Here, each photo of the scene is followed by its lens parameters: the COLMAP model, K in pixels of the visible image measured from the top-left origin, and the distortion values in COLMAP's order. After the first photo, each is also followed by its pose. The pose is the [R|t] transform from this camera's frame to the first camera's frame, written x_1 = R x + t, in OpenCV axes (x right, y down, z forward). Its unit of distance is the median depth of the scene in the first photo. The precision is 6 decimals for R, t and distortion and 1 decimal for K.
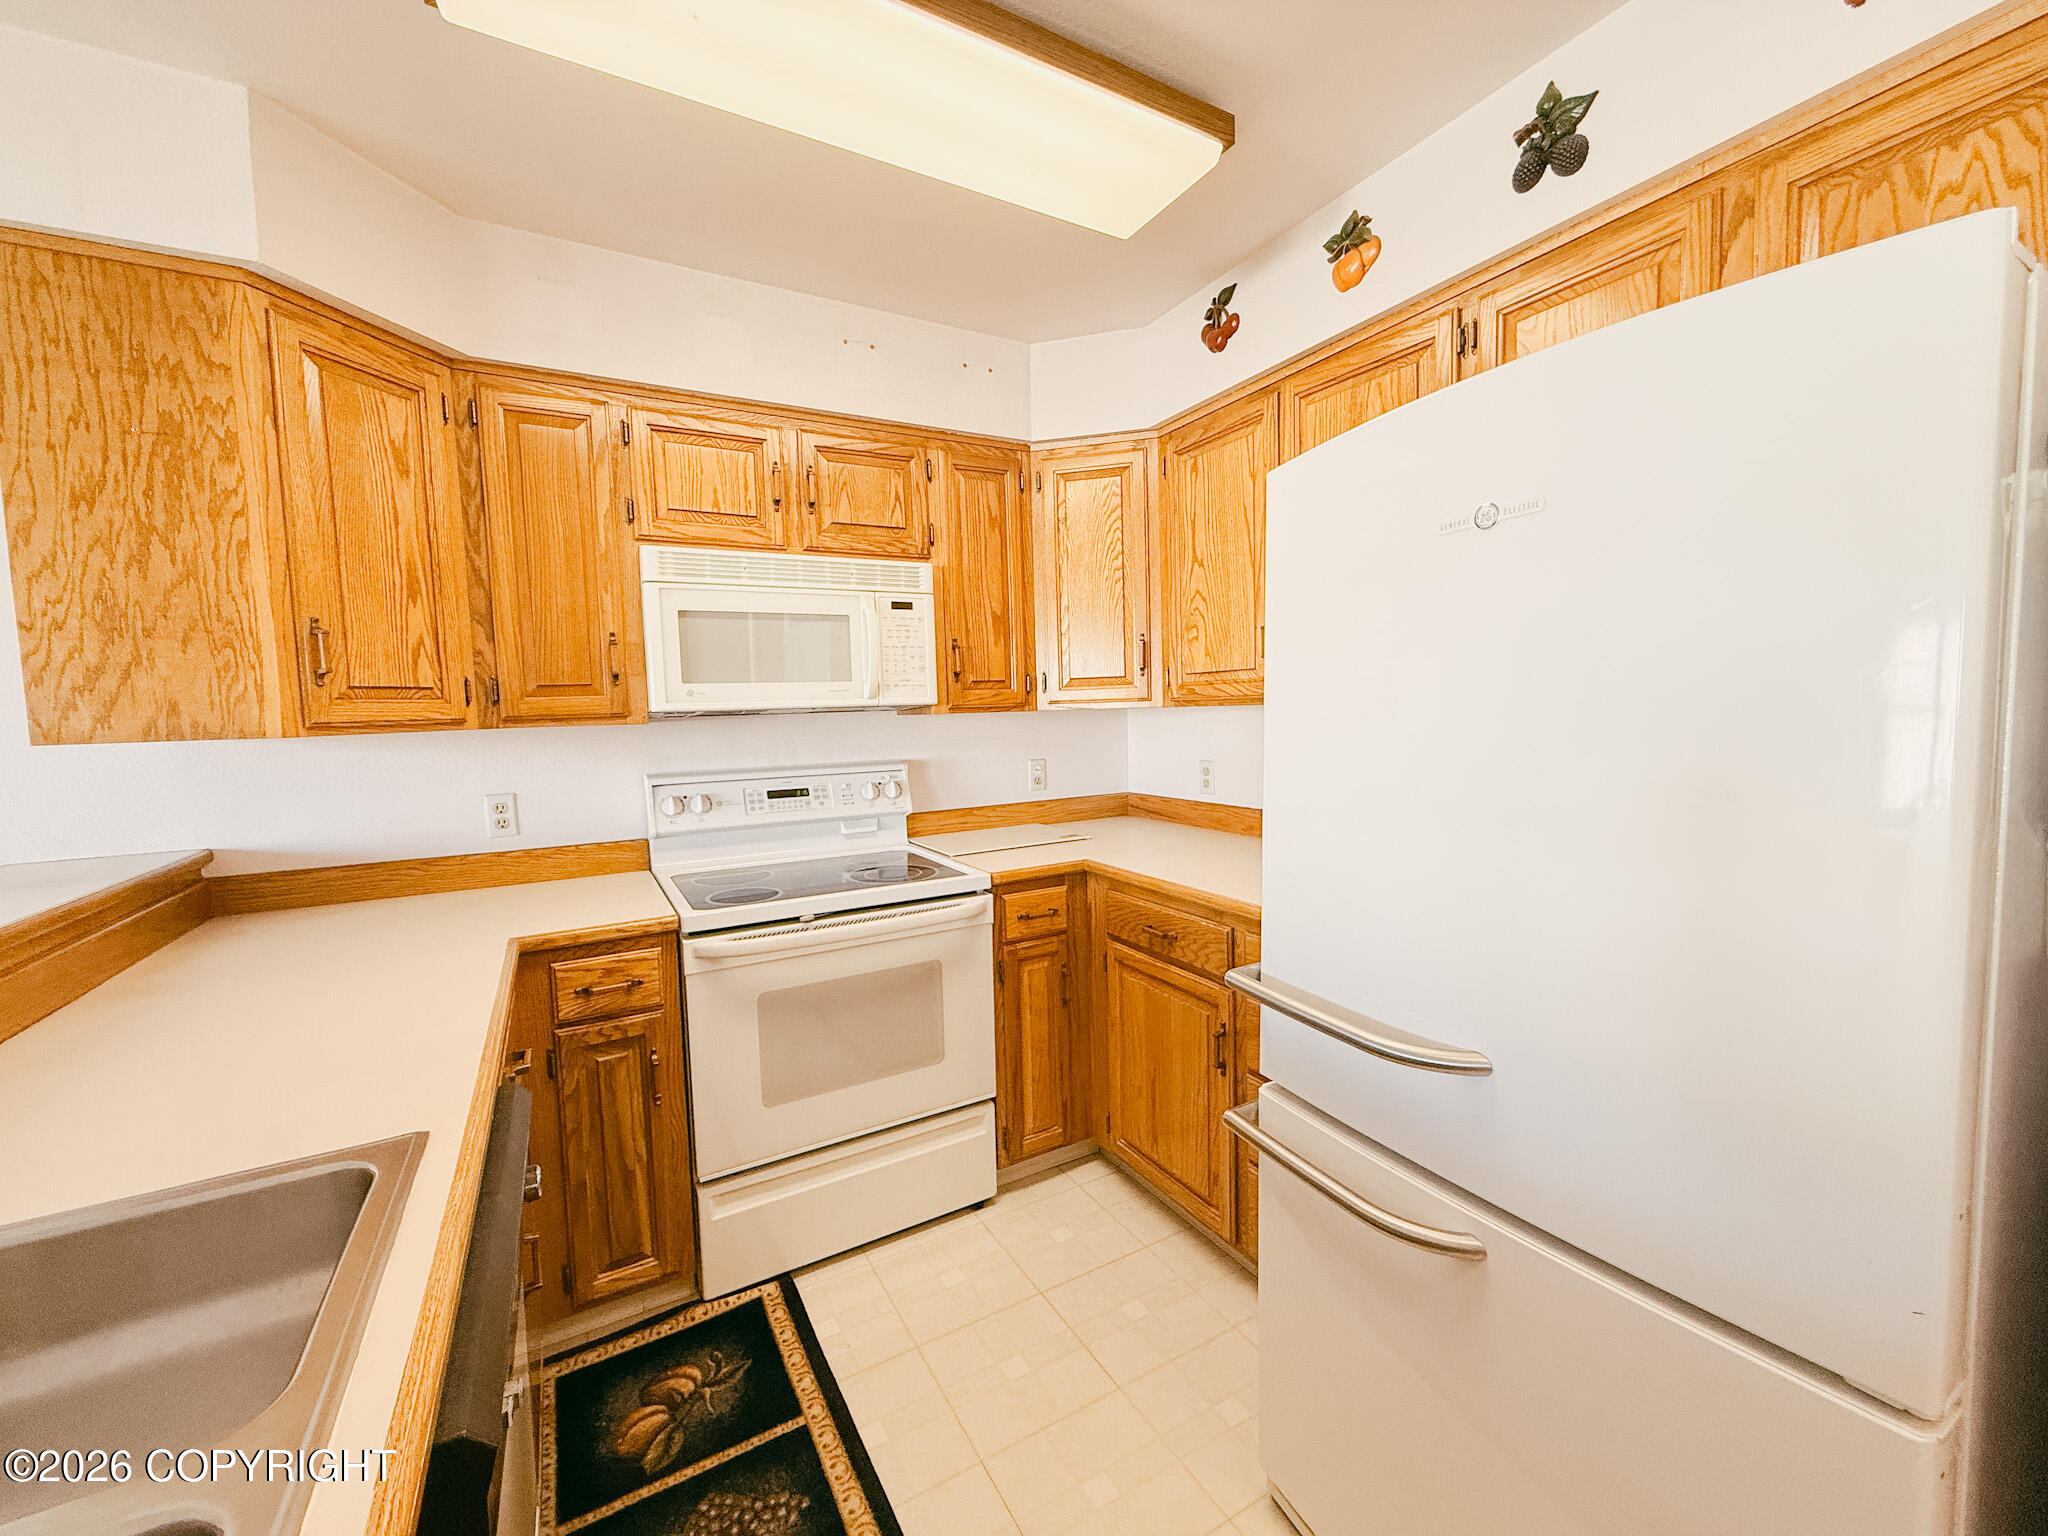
lens RADIAL K [[818.9, 0, 1030.1], [0, 818.9, 767.8], [0, 0, 1]] dist [-0.003693, 0.000342]
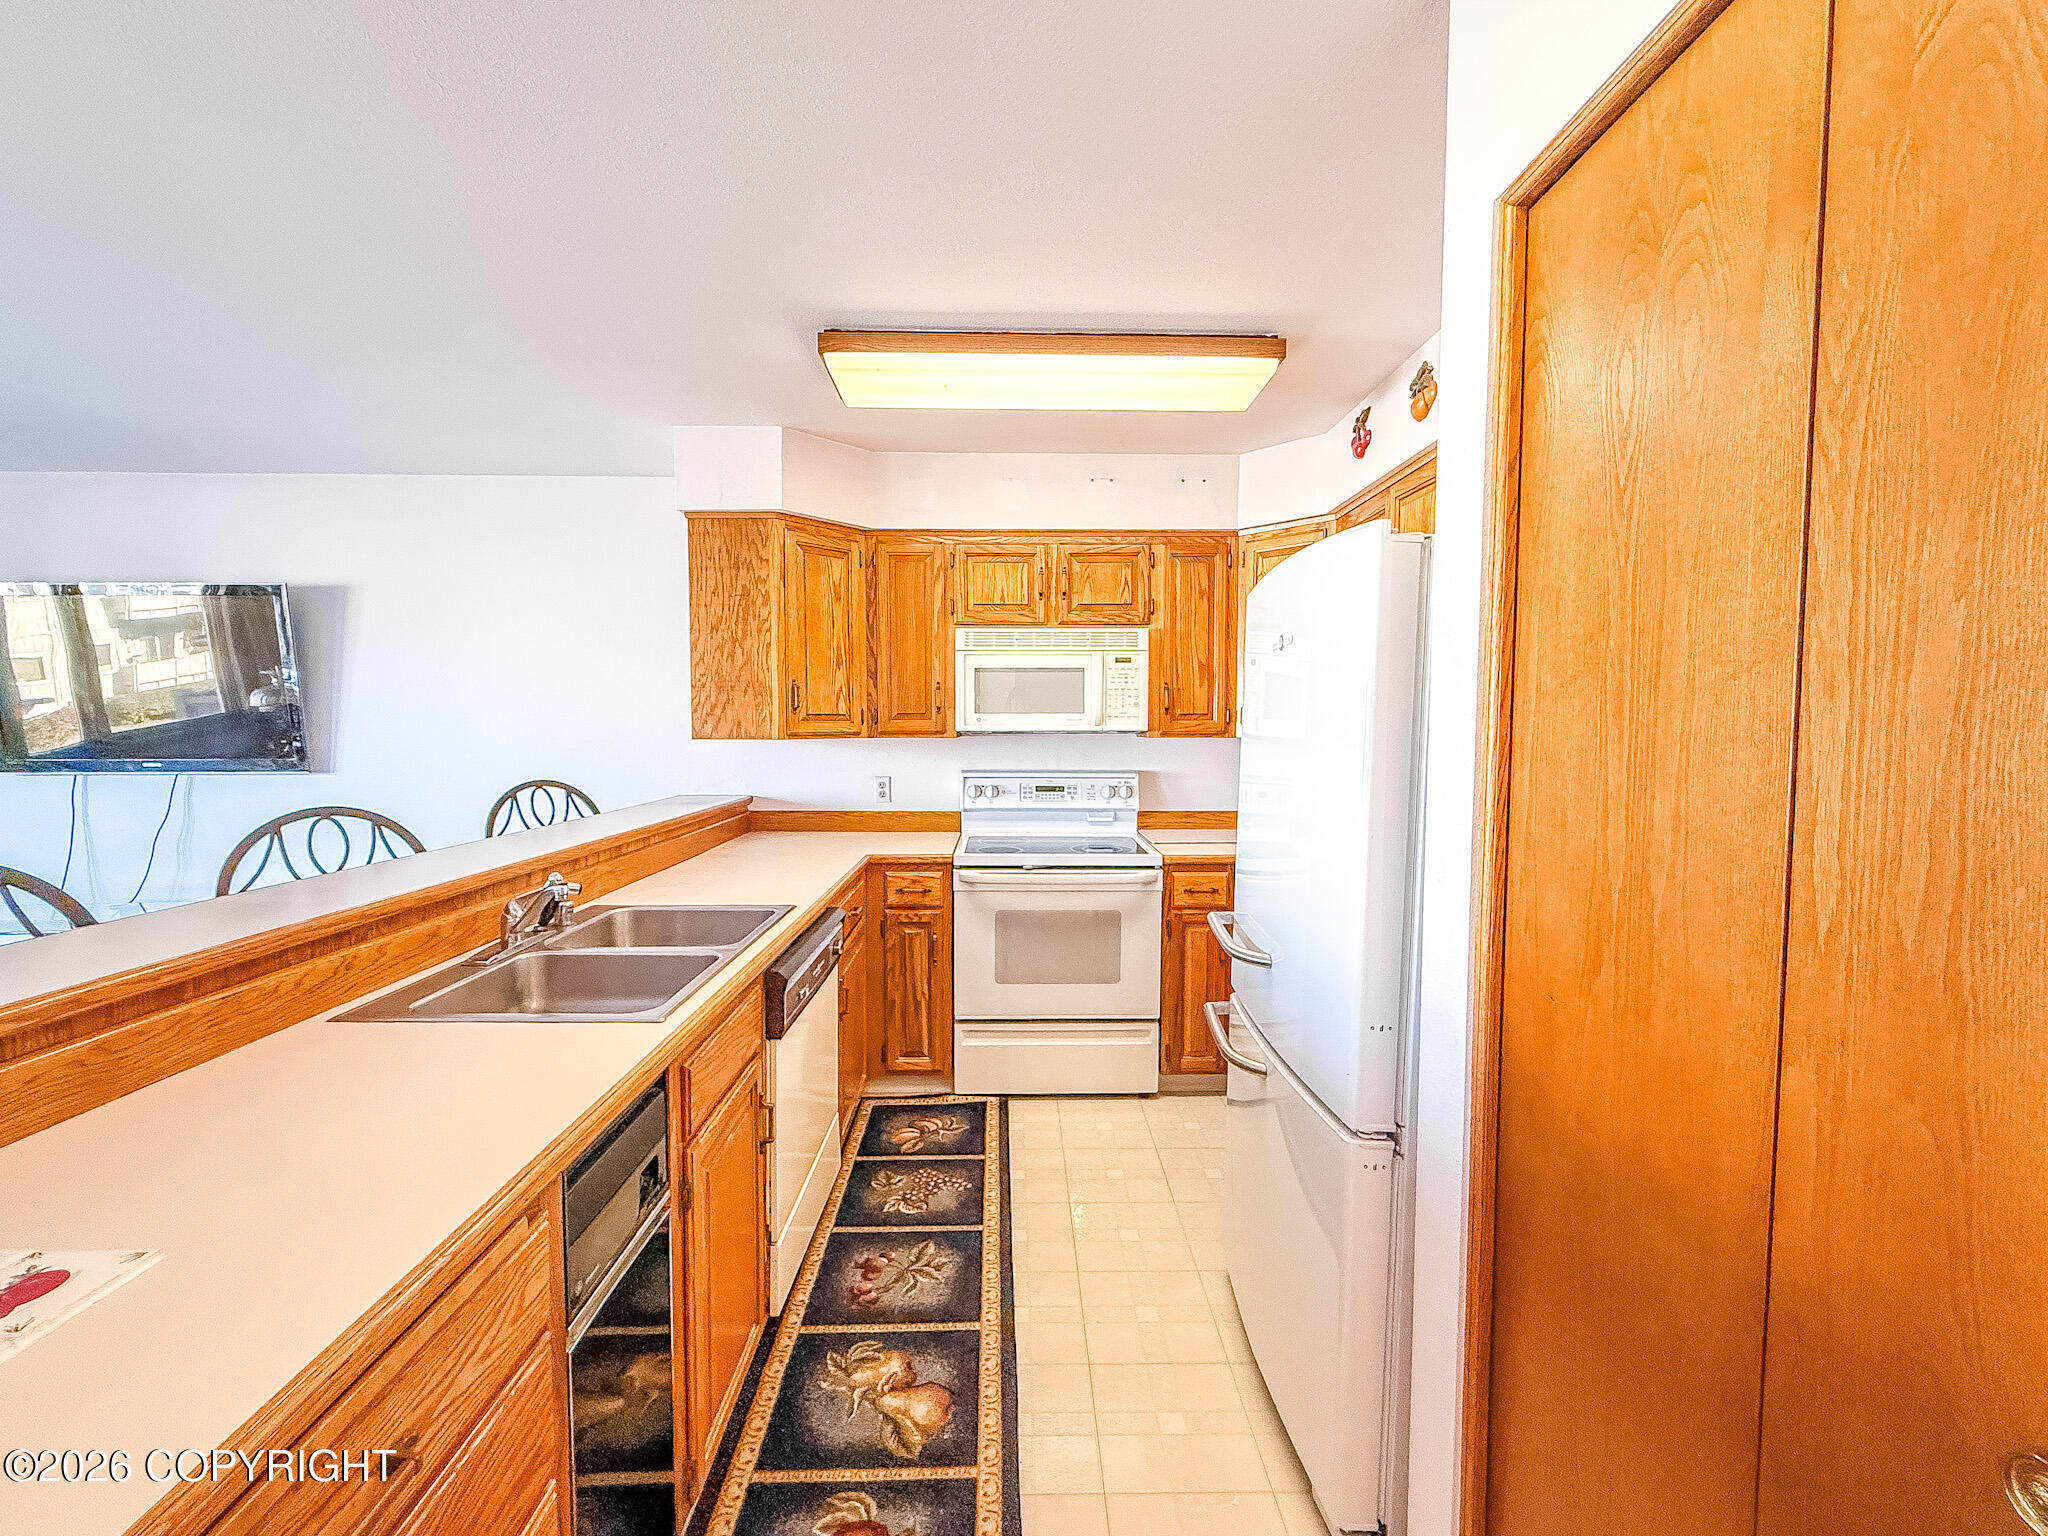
lens RADIAL K [[818.9, 0, 1020.4], [0, 818.9, 769.3], [0, 0, 1]] dist [-0.003693, 0.000342]
pose [[0.879555, 0.054631, -0.472650, 0.438808], [-0.060985, 0.998137, 0.001882, -0.003686], [0.471872, 0.027169, 0.881248, -0.381536]]
